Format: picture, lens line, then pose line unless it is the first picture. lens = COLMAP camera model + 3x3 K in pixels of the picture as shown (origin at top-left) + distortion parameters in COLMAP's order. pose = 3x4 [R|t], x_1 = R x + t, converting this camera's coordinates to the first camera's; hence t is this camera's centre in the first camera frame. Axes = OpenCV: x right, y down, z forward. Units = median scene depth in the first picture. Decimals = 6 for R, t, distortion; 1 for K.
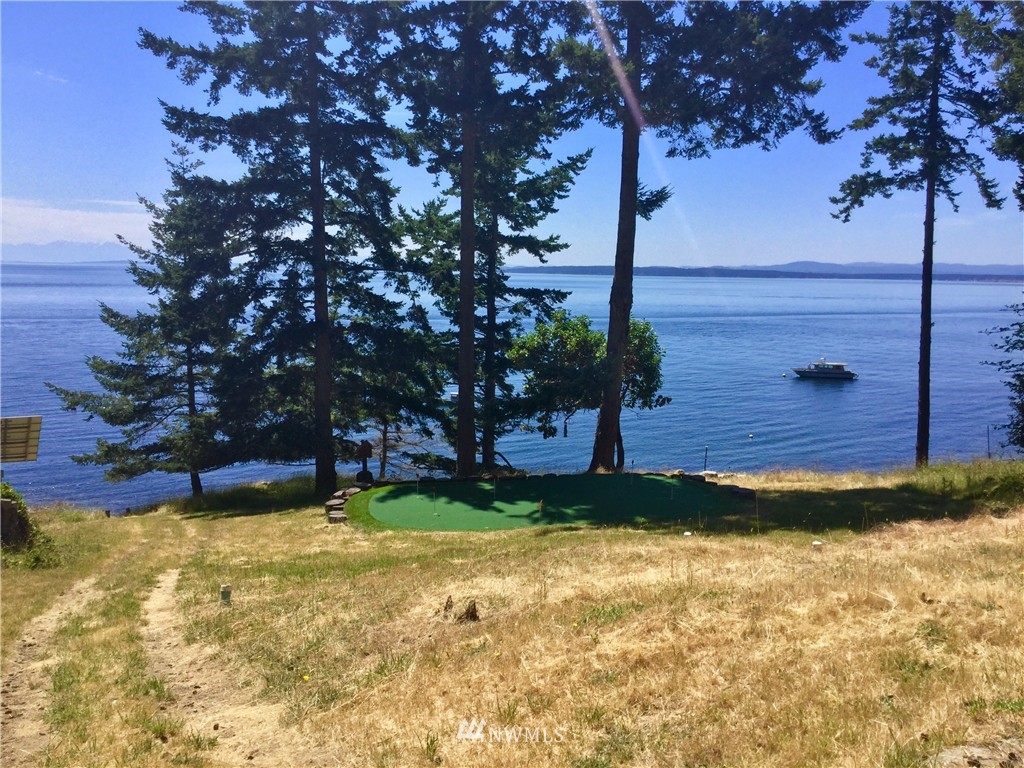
lens RADIAL K [[917.7, 0, 512.0], [0, 917.7, 384.0], [0, 0, 1]] dist [0.147992, -0.303351]
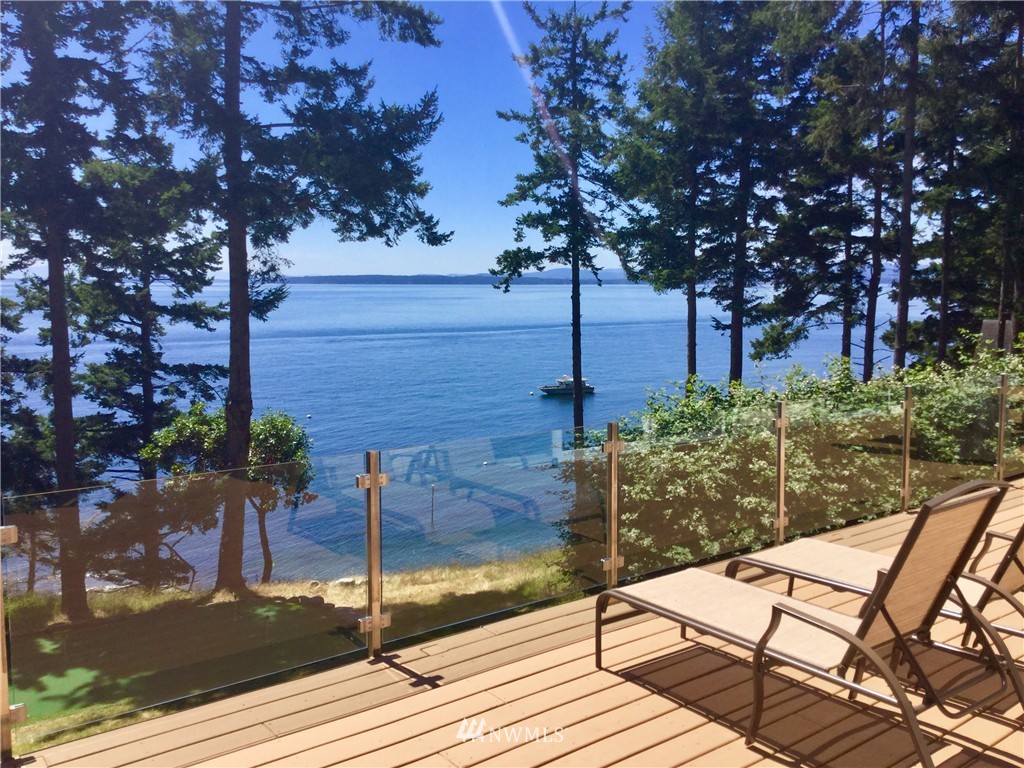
lens RADIAL K [[917.7, 0, 512.0], [0, 917.7, 384.0], [0, 0, 1]] dist [0.147992, -0.303351]
pose [[0.968587, -0.046846, 0.244223, 0.125619], [0.049457, 0.998766, -0.004567, -0.076689], [-0.243708, 0.016502, 0.969708, 0.016461]]
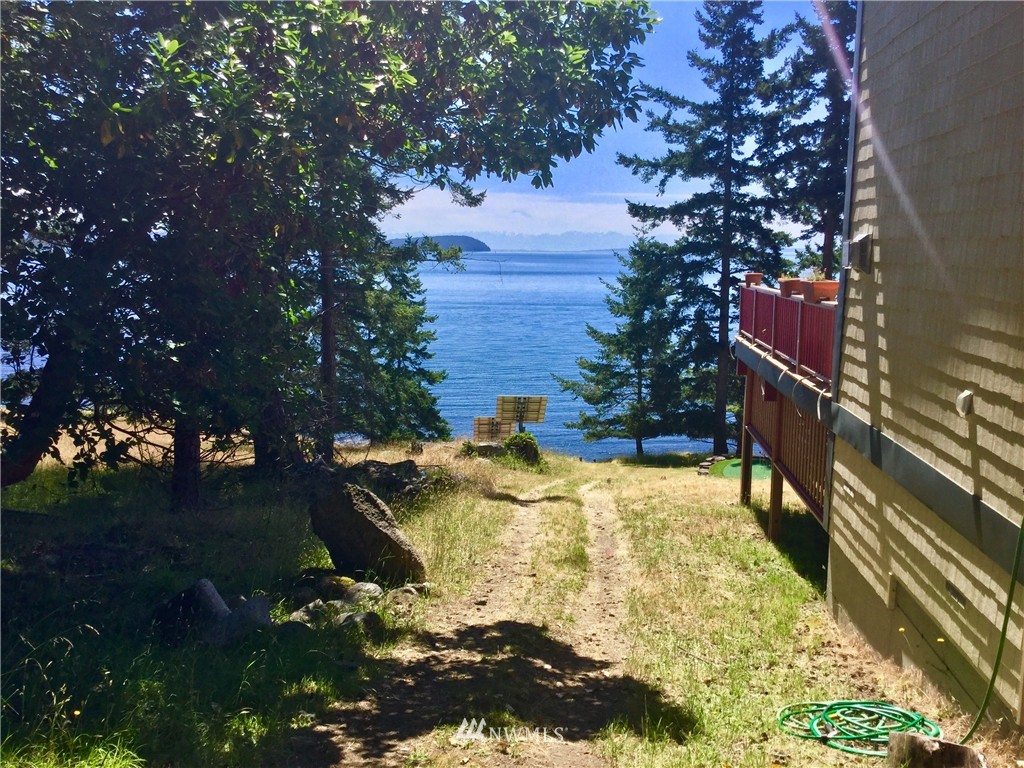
lens RADIAL K [[917.7, 0, 512.0], [0, 917.7, 384.0], [0, 0, 1]] dist [0.147992, -0.303351]
pose [[0.872111, 0.058107, -0.485846, 0.185906], [-0.049882, 0.998309, 0.029858, -0.026535], [0.486759, -0.001804, 0.873535, -0.364520]]
